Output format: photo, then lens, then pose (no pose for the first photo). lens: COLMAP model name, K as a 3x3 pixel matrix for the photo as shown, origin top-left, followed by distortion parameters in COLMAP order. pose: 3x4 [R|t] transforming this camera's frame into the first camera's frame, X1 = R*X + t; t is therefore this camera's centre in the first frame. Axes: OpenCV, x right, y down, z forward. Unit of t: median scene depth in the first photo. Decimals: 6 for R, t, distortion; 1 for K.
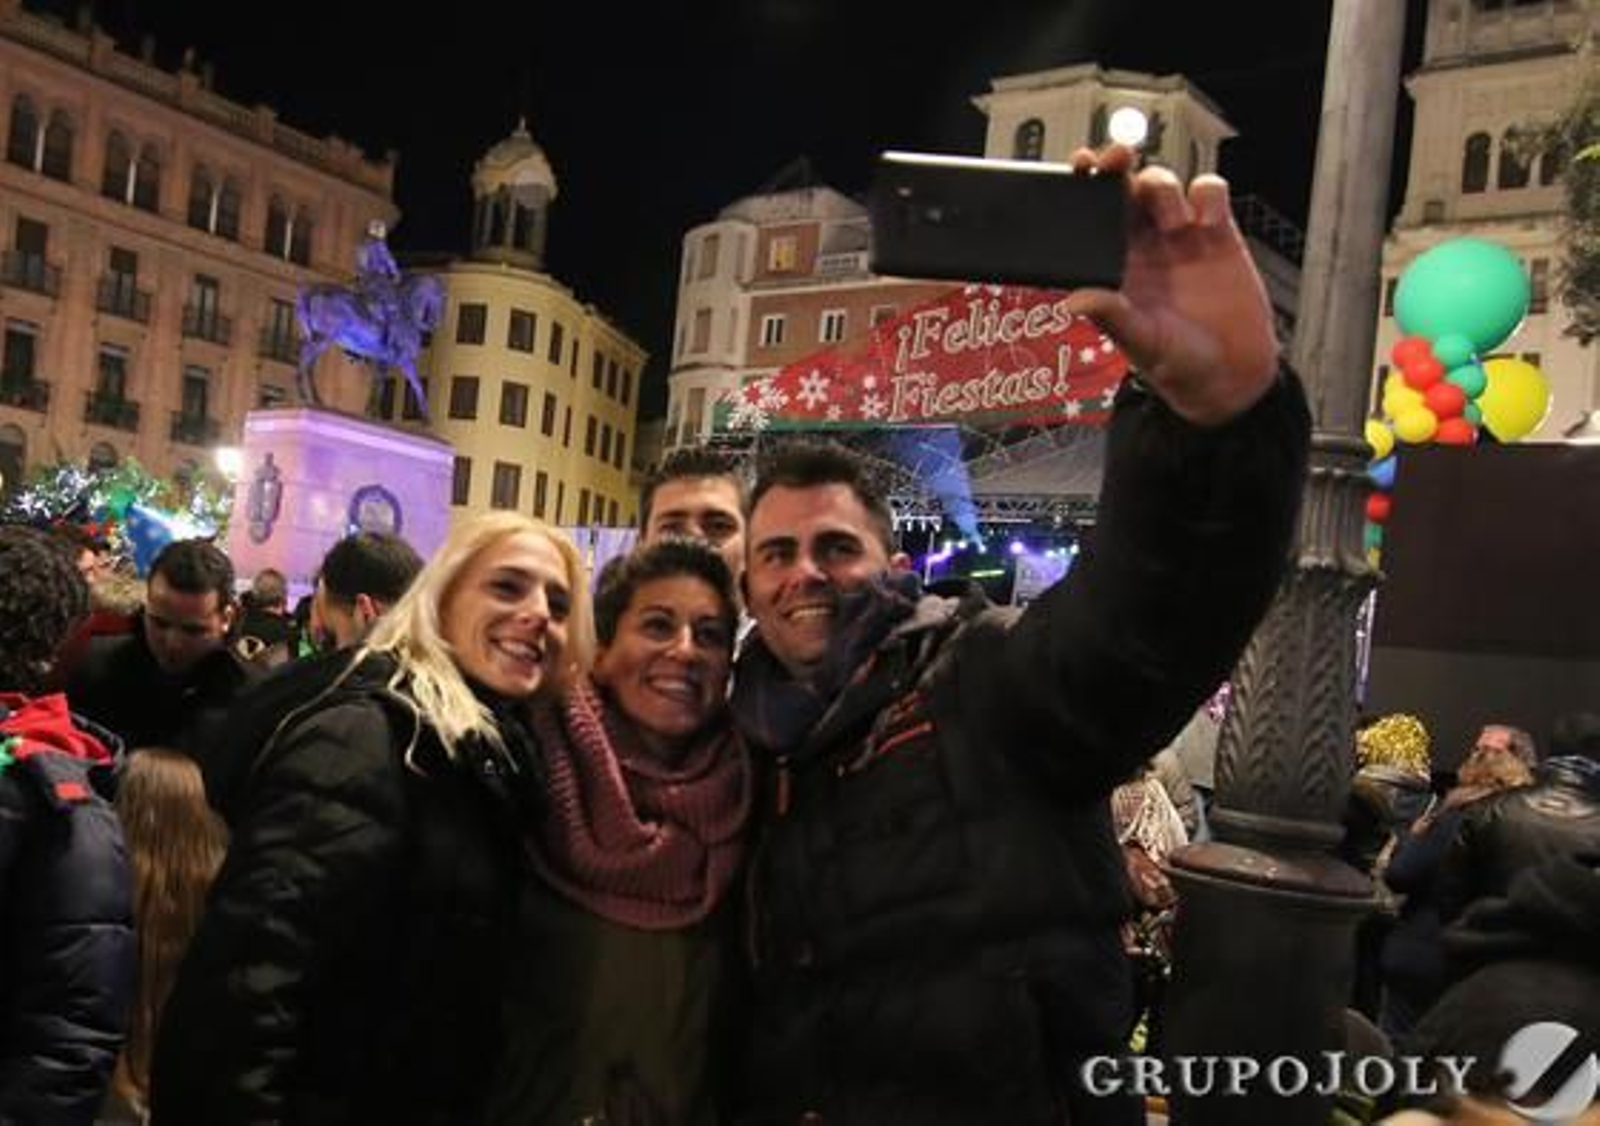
lens RADIAL K [[1405.9, 0, 609.5], [0, 1405.9, 667.0], [0, 0, 1]] dist [0.000433, -0.012496]
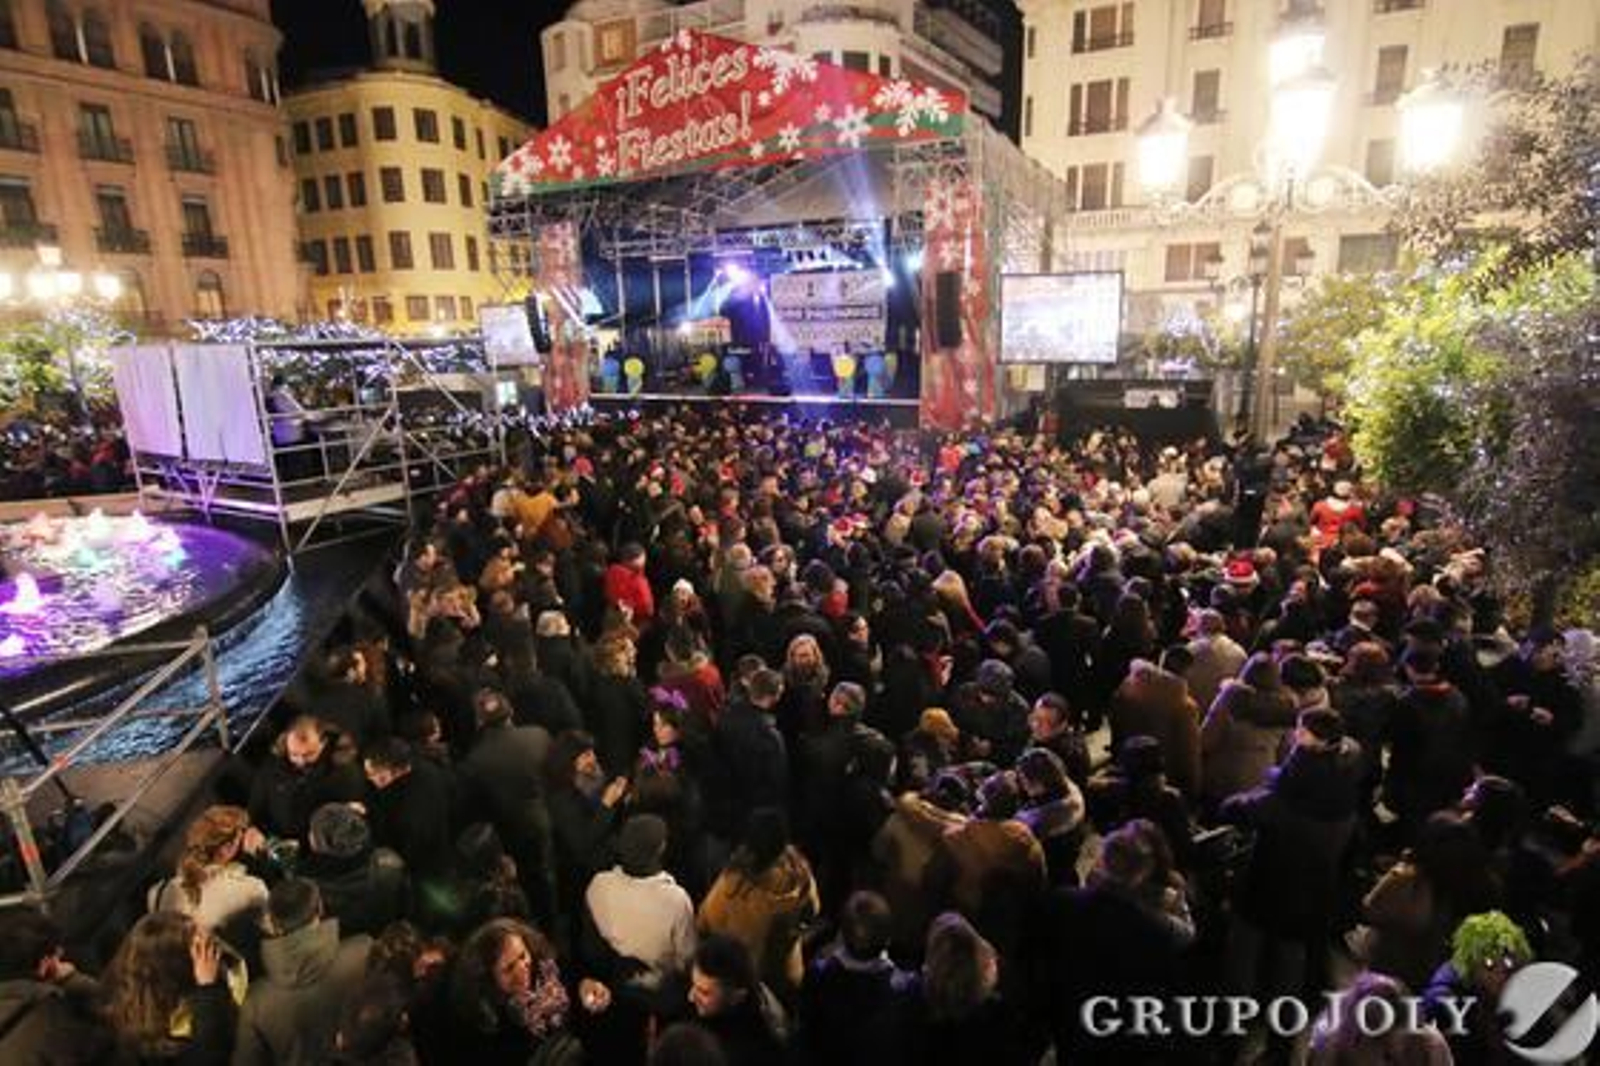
lens RADIAL K [[804.7, 0, 800.8], [0, 804.7, 528.5], [0, 0, 1]] dist [-0.003335, -0.011456]
pose [[0.972589, -0.169331, 0.159367, 0.121866], [0.126269, 0.960100, 0.249528, -0.026894], [-0.195261, -0.222565, 0.955164, 0.172833]]
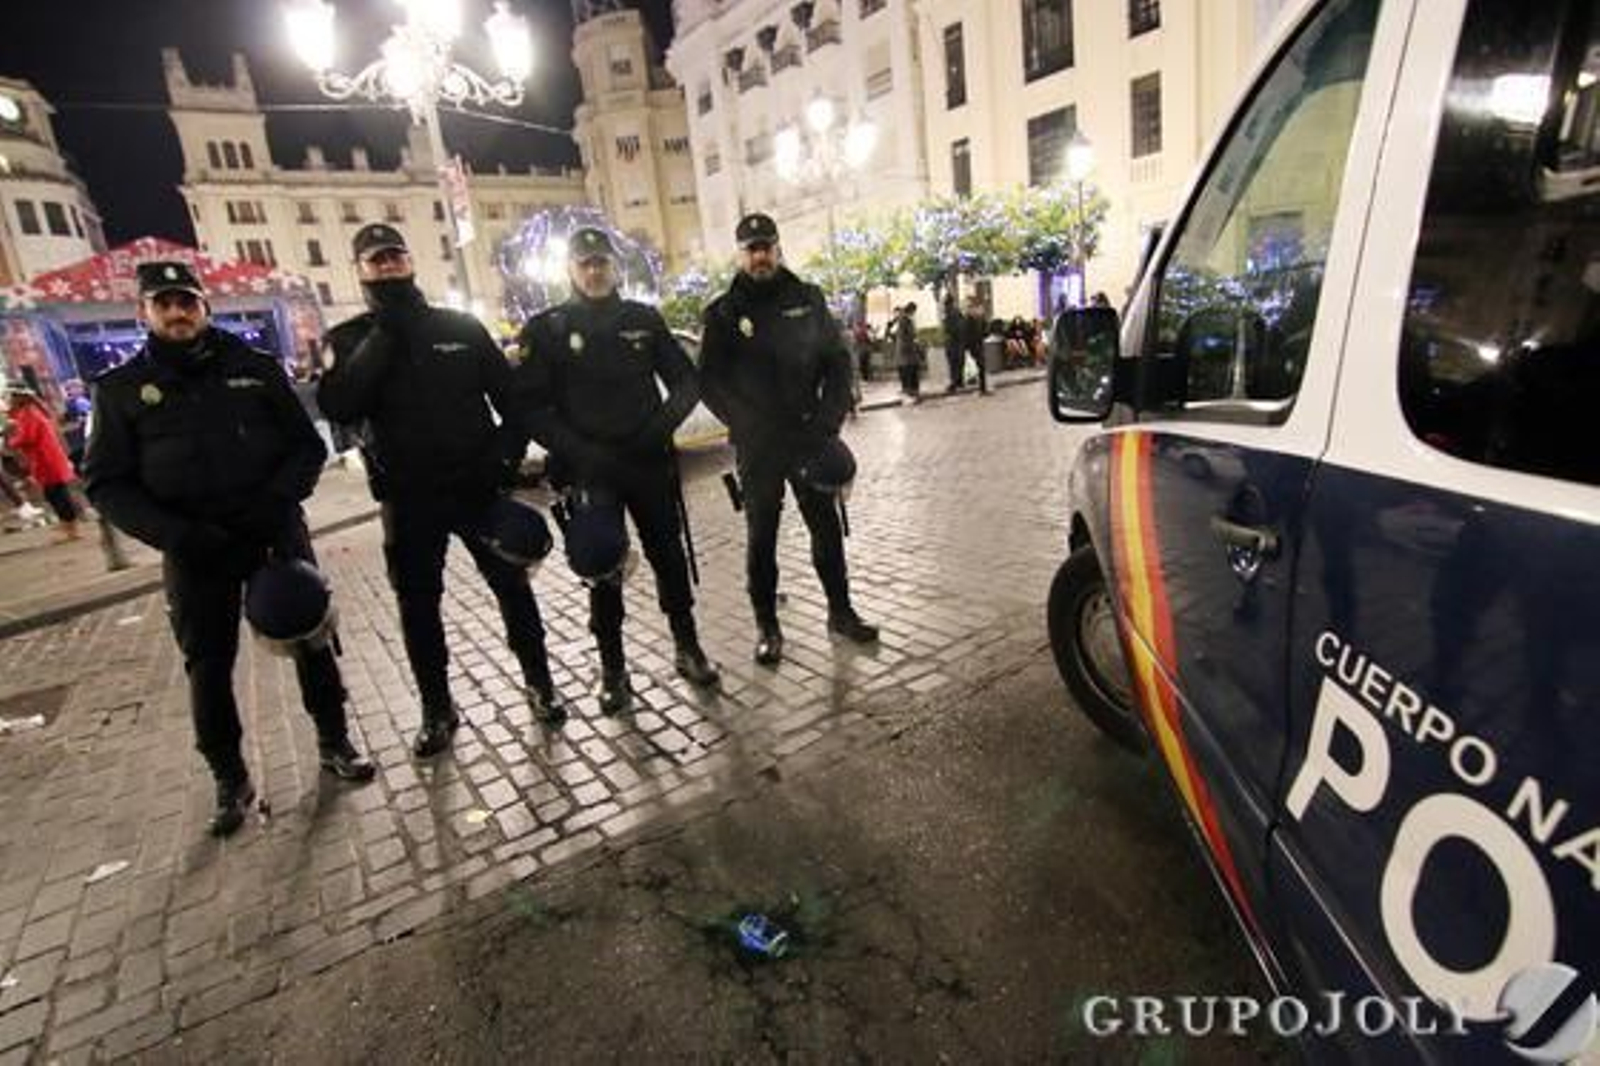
lens RADIAL K [[804.7, 0, 800.8], [0, 804.7, 528.5], [0, 0, 1]] dist [-0.003335, -0.011456]
pose [[0.241008, -0.349953, 0.905234, -0.558381], [0.142704, 0.935368, 0.323609, -0.055679], [-0.959974, 0.051187, 0.275371, -0.287918]]
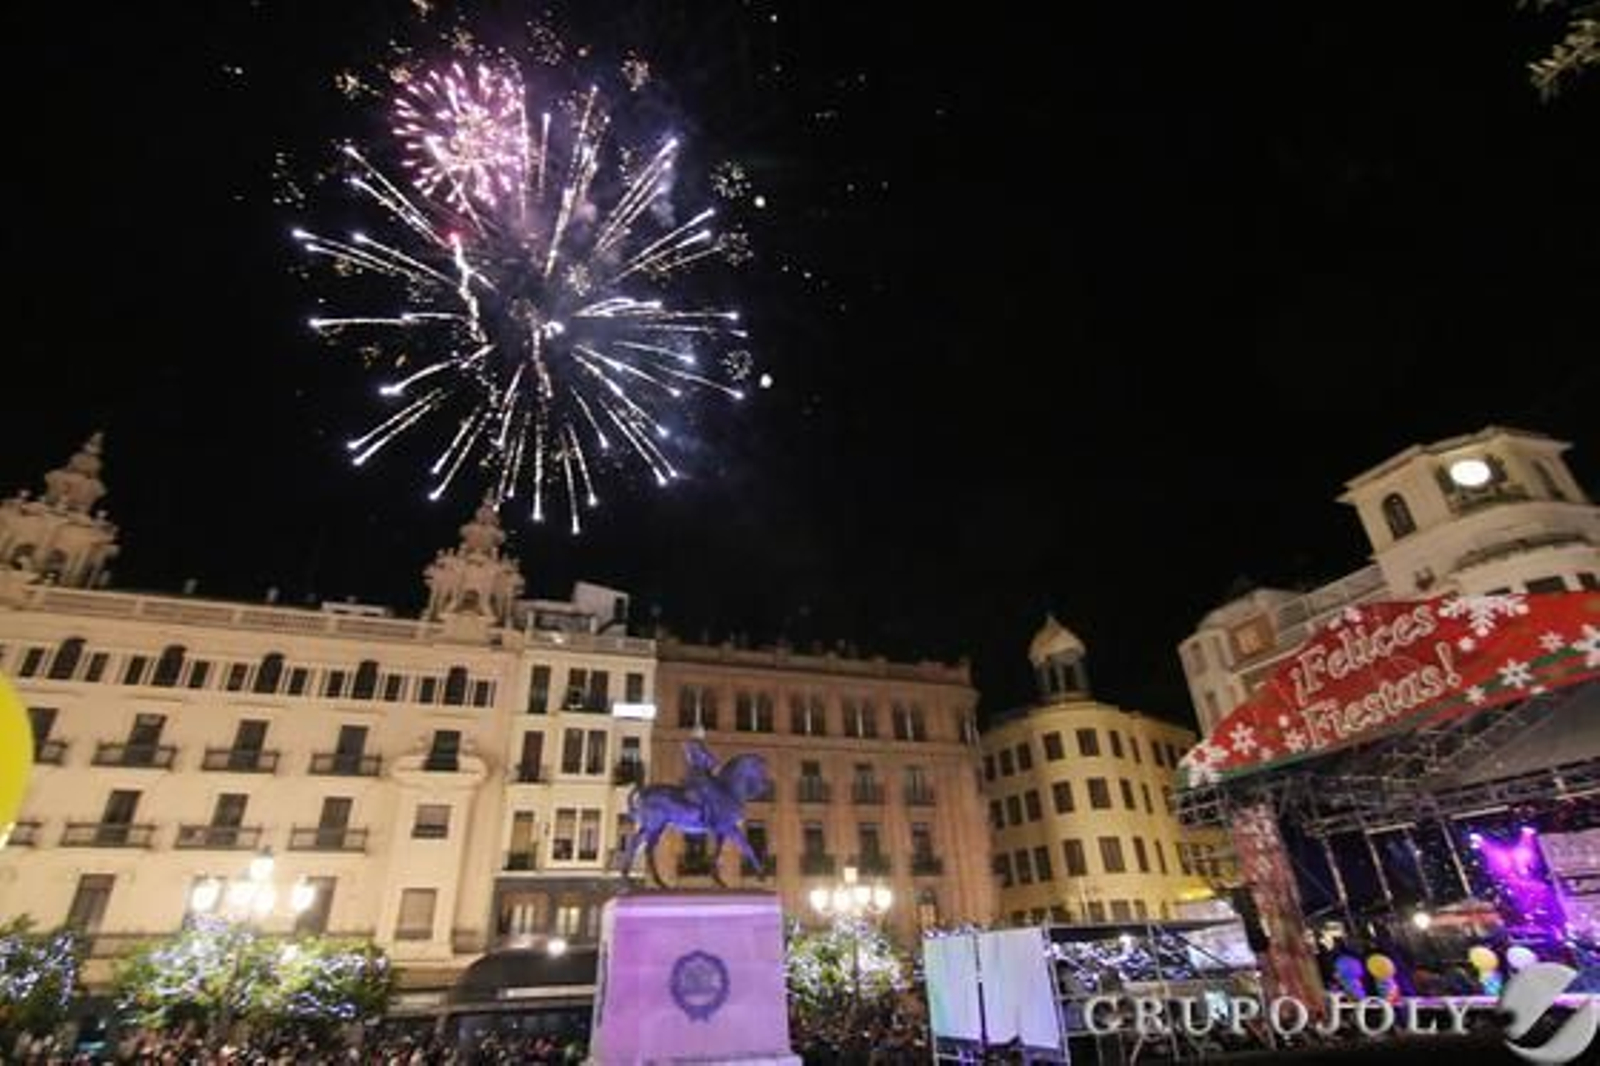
lens RADIAL K [[804.7, 0, 800.8], [0, 804.7, 528.5], [0, 0, 1]] dist [-0.003335, -0.011456]
pose [[0.855708, -0.362763, -0.369007, 0.094509], [0.126365, 0.838019, -0.530807, -0.020413], [0.501792, 0.407586, 0.762940, 0.138829]]
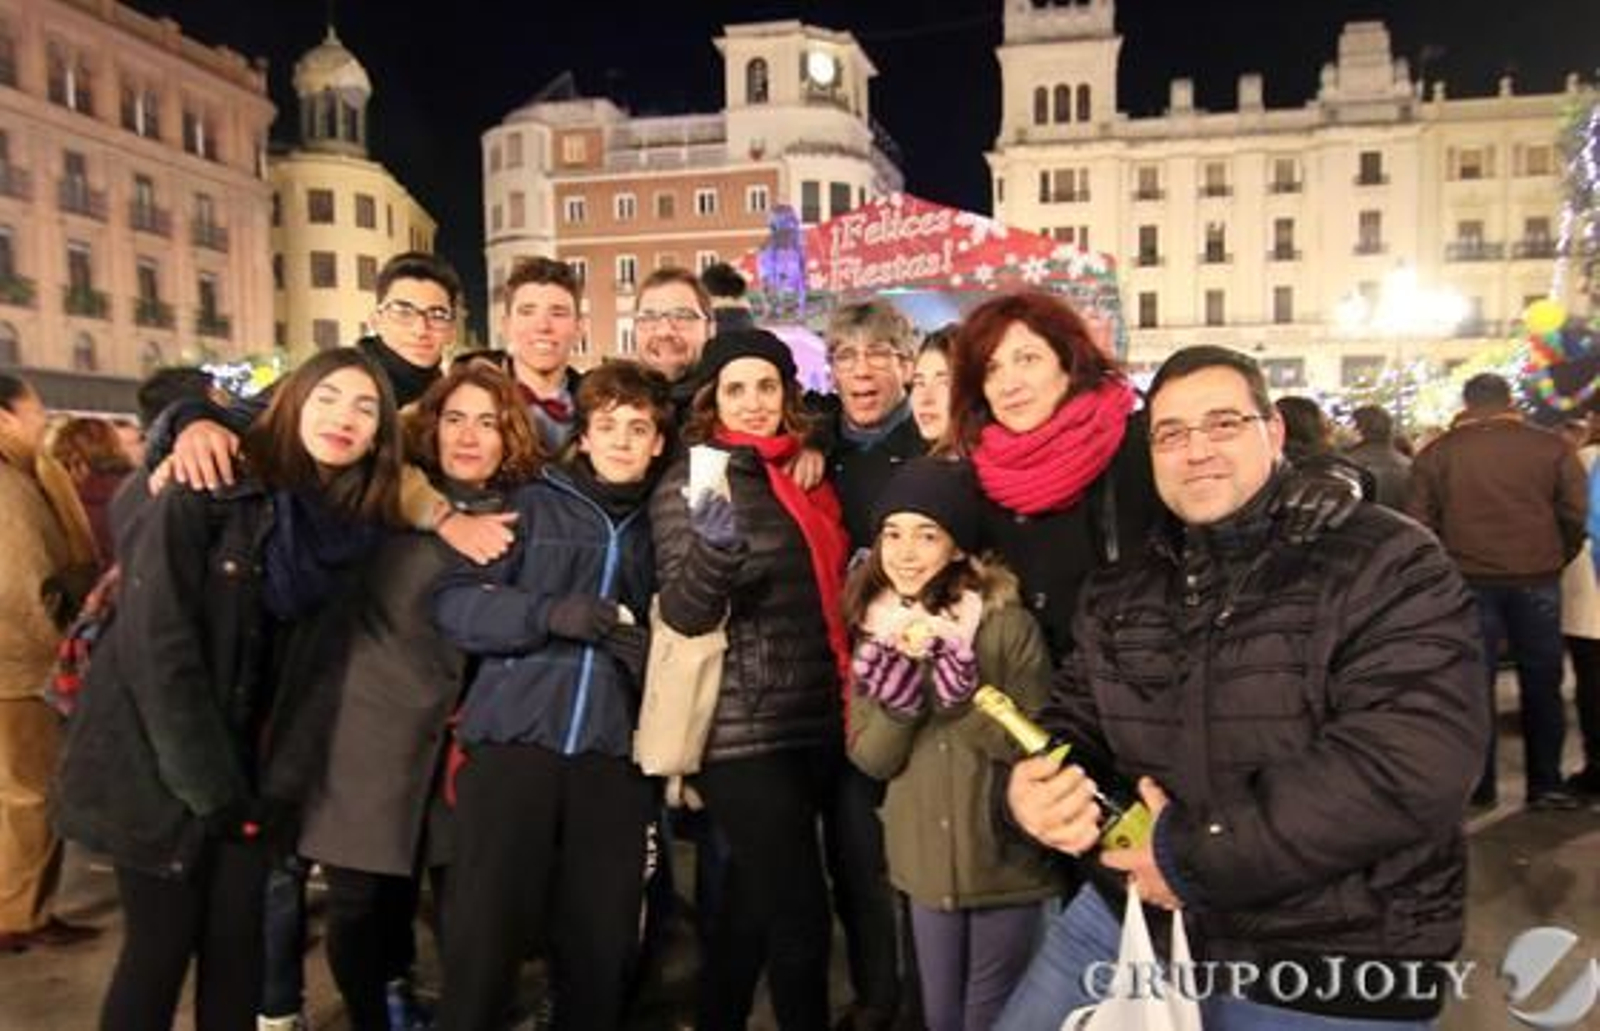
lens RADIAL K [[1100.7, 0, 793.5], [0, 1100.7, 538.4], [0, 0, 1]] dist [0.007286, -0.026091]
pose [[0.881968, -0.145741, 0.448210, -0.260751], [0.109895, 0.988367, 0.105133, -0.027317], [-0.458318, -0.043468, 0.887725, -0.022354]]
